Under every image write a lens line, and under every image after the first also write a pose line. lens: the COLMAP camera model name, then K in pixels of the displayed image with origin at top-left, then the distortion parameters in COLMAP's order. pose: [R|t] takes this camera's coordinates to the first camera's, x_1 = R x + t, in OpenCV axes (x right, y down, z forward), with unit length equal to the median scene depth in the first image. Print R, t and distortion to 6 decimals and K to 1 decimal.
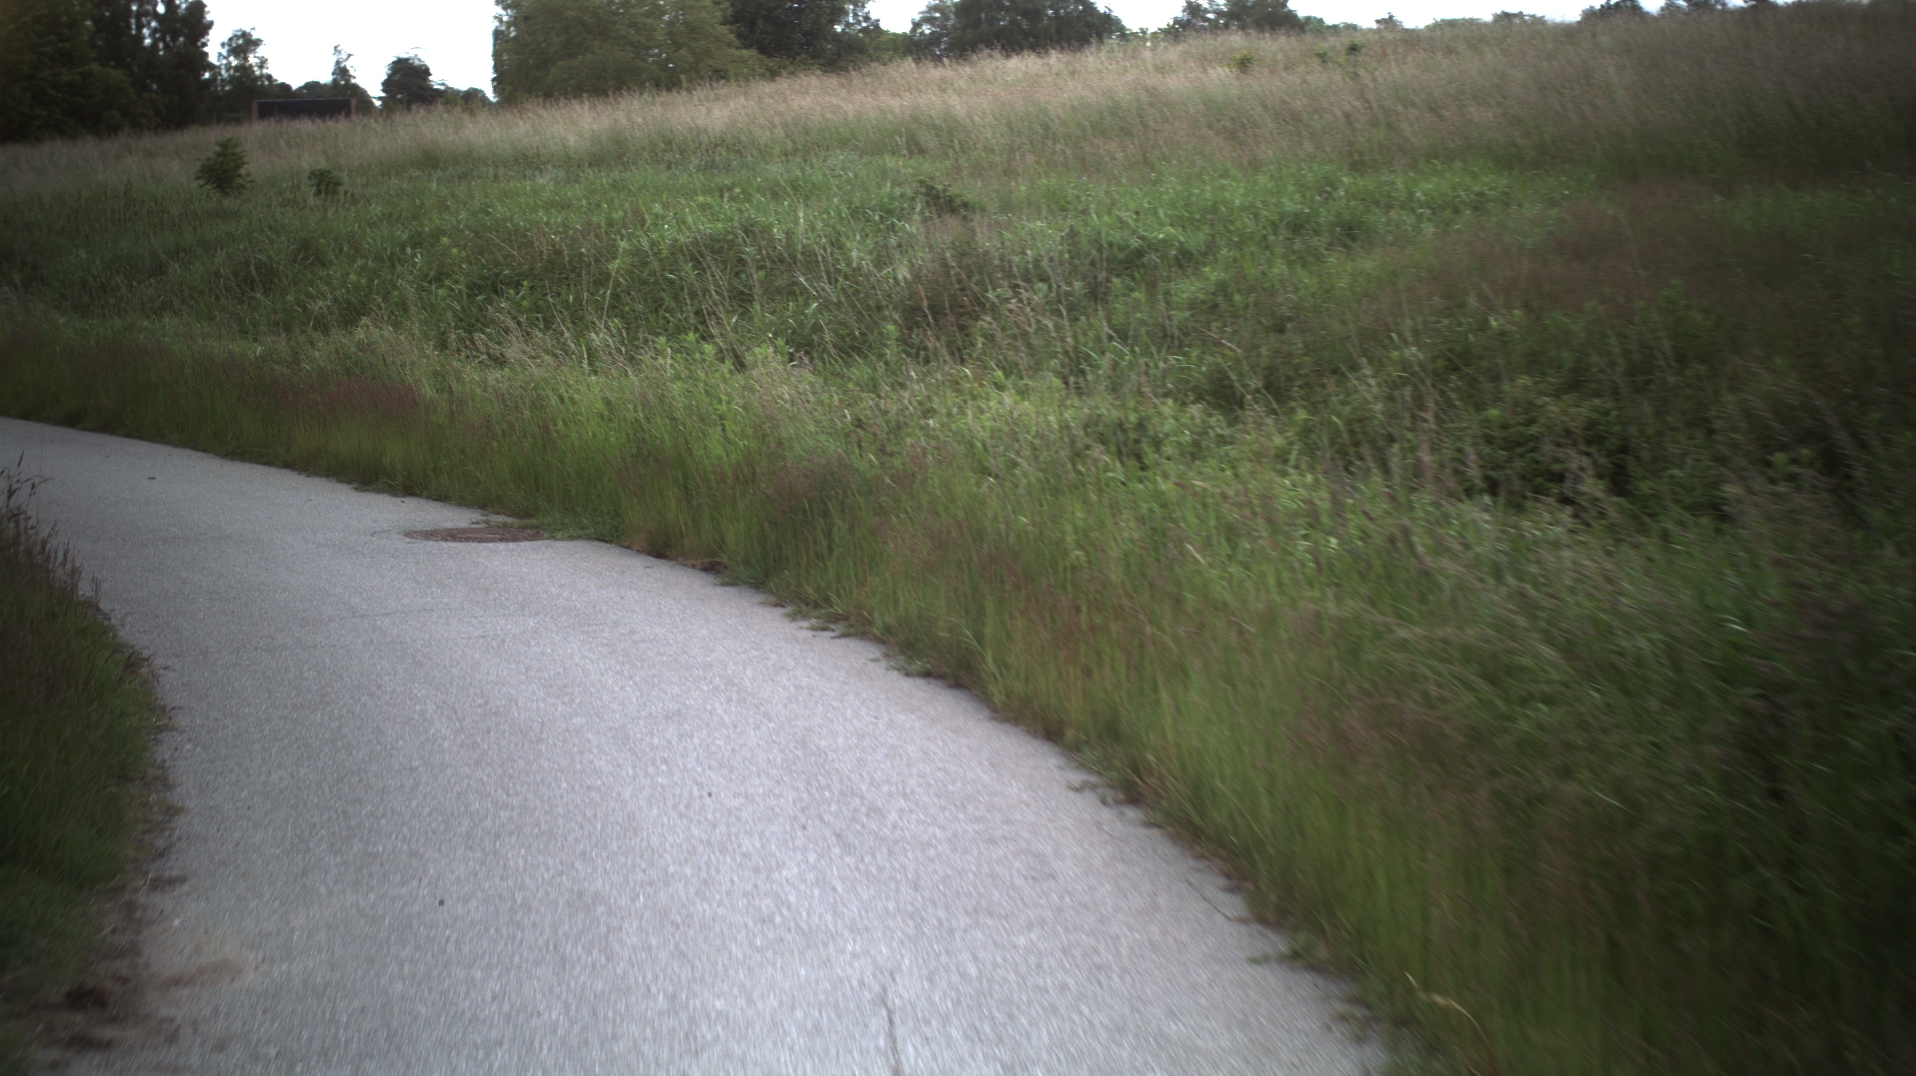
lens RADIAL K [[3373.9, 0, 957.1], [0, 3373.9, 525.9], [0, 0, 1]] dist [-0.257221, 0.000000]
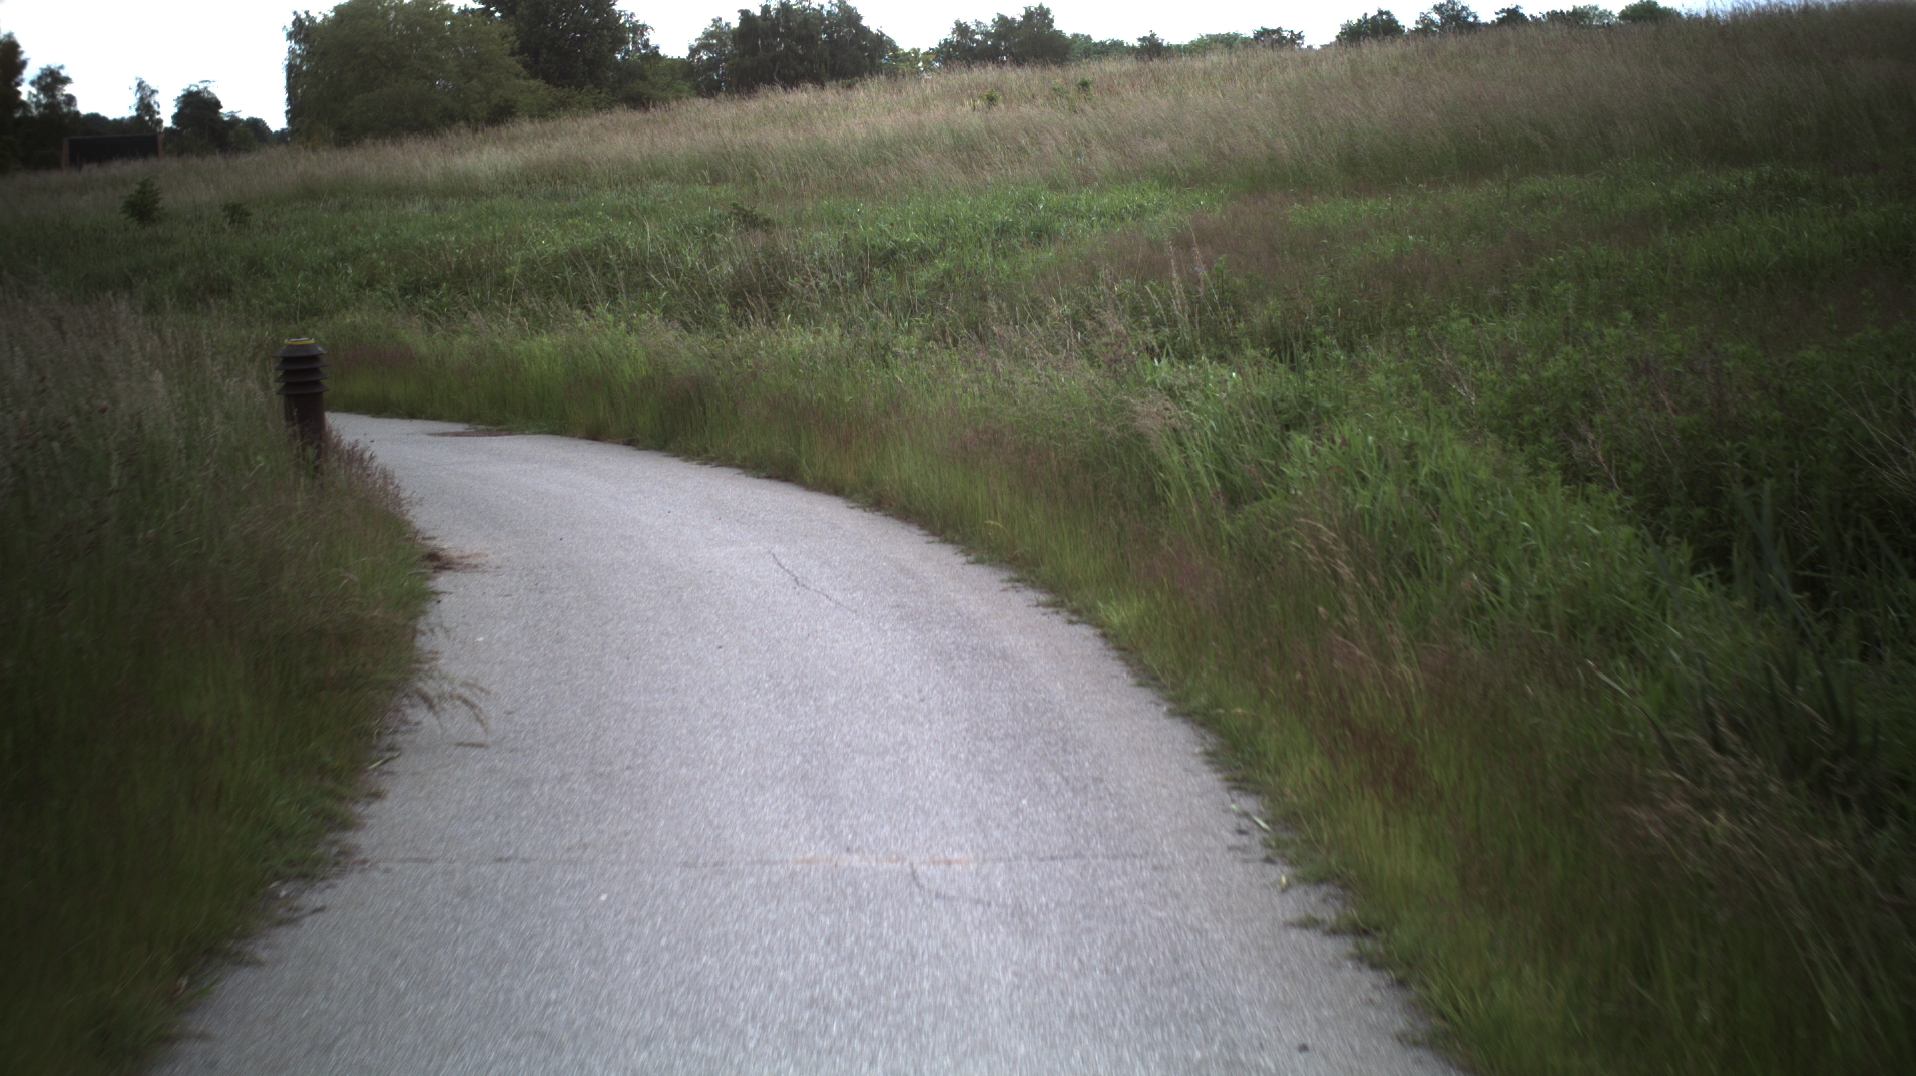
lens RADIAL K [[3373.9, 0, 961.4], [0, 3373.9, 533.6], [0, 0, 1]] dist [-0.257221, 0.000000]
pose [[0.997613, -0.021933, 0.065483, -0.012583], [0.022137, 0.999752, -0.002387, 0.040689], [-0.065415, 0.003830, 0.997851, -0.410404]]
